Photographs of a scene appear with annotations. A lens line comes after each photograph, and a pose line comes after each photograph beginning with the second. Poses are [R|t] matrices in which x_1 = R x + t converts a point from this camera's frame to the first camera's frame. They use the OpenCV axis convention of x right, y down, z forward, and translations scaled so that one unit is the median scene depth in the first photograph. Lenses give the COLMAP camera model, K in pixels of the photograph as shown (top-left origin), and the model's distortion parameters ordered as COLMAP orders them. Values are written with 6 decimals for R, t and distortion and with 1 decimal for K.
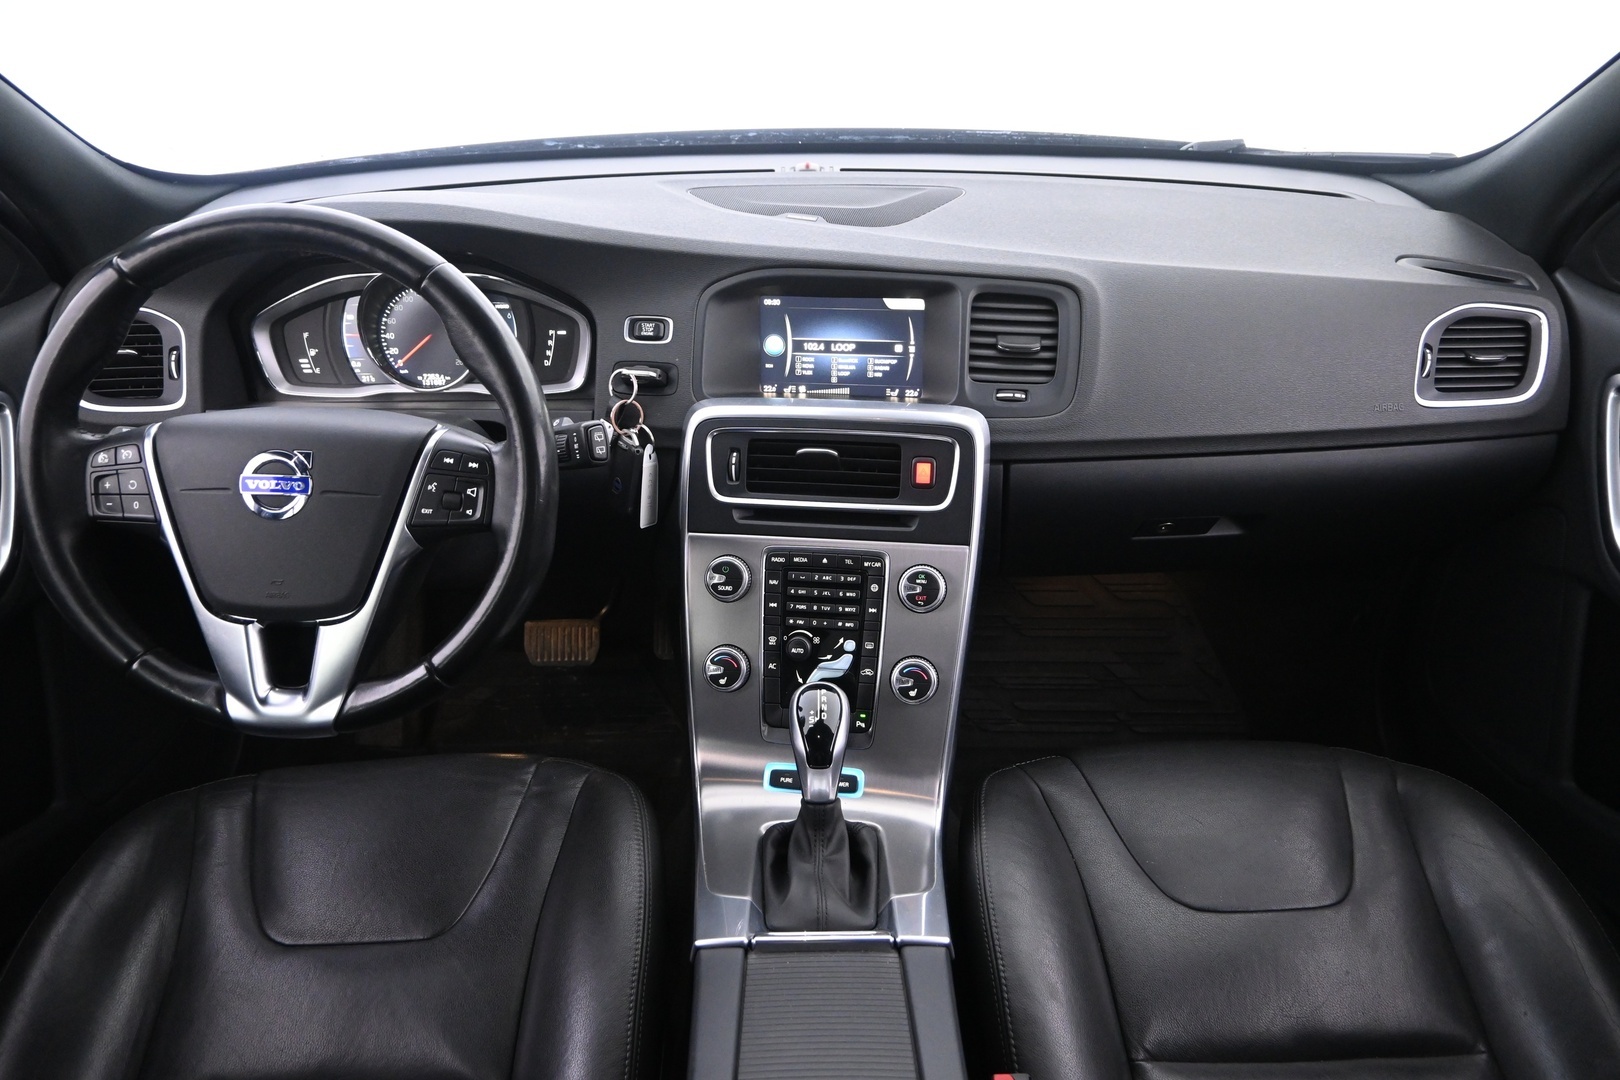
lens RADIAL K [[1105.4, 0, 810.0], [0, 1105.4, 540.0], [0, 0, 1]] dist [0.001023, 0.000603]
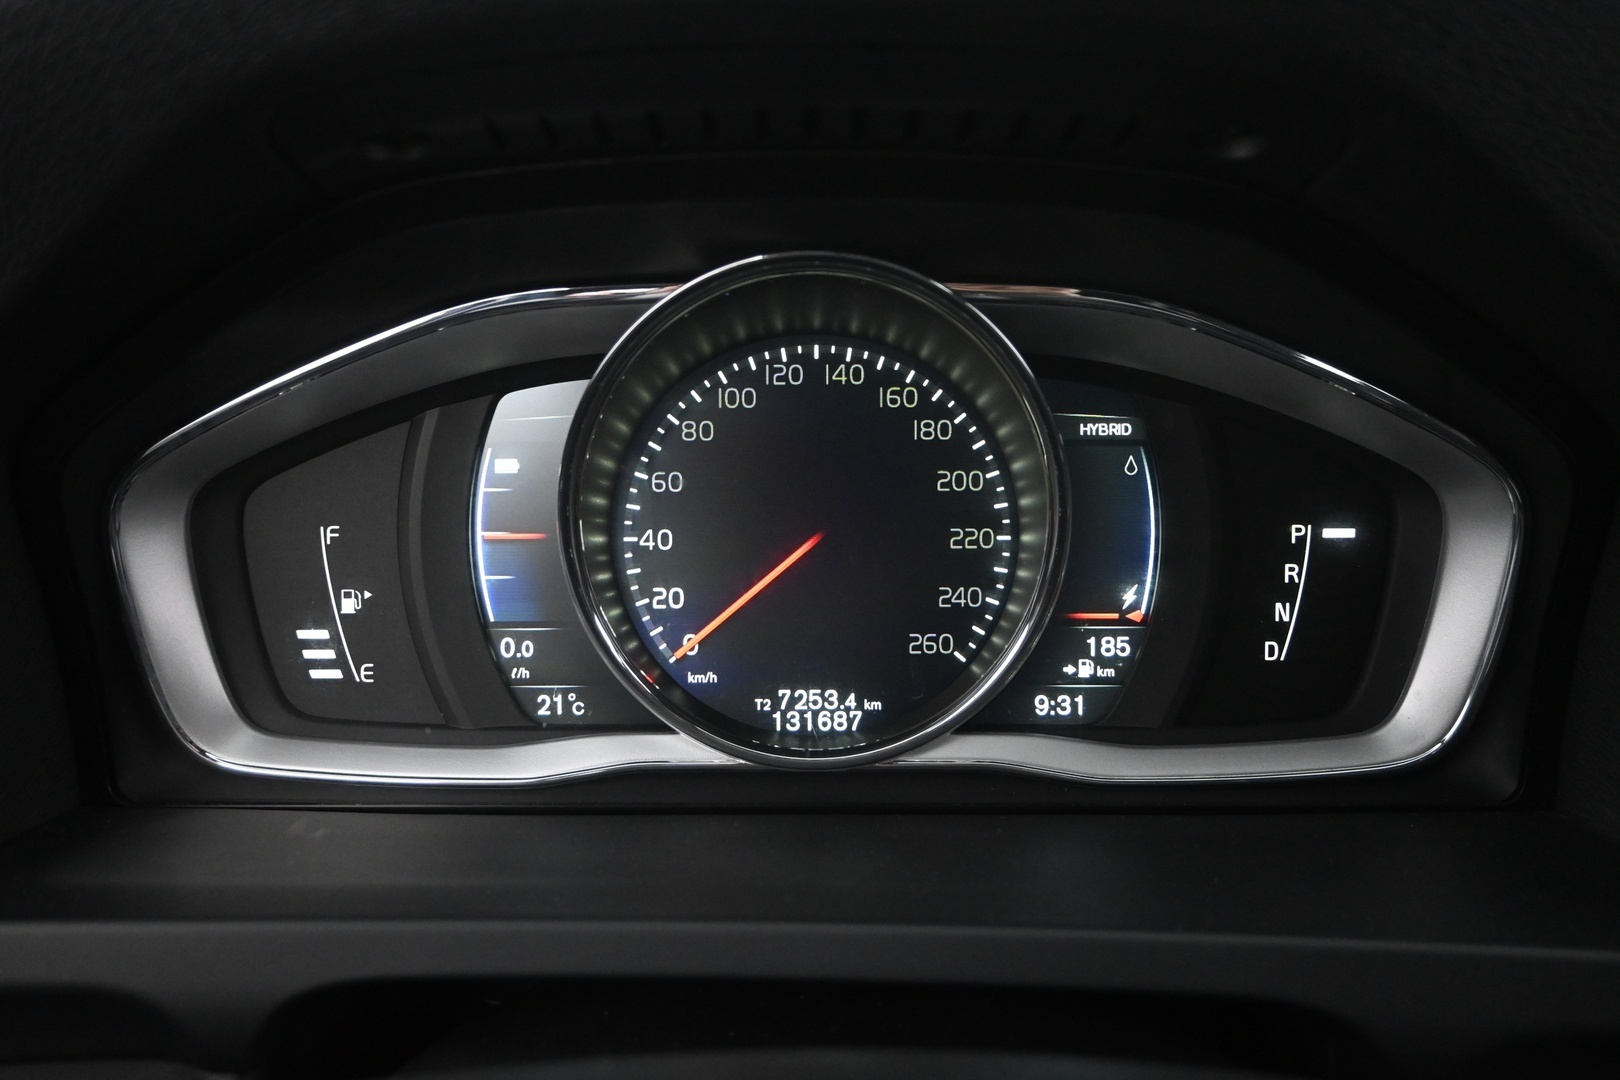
lens RADIAL K [[1305.0, 0, 810.0], [0, 1305.0, 540.0], [0, 0, 1]] dist [-0.019104, 0.005972]
pose [[0.999877, 0.009010, -0.012838, -0.377029], [-0.010616, 0.991308, -0.131135, -0.161182], [0.011545, 0.131255, 0.991281, 0.778443]]
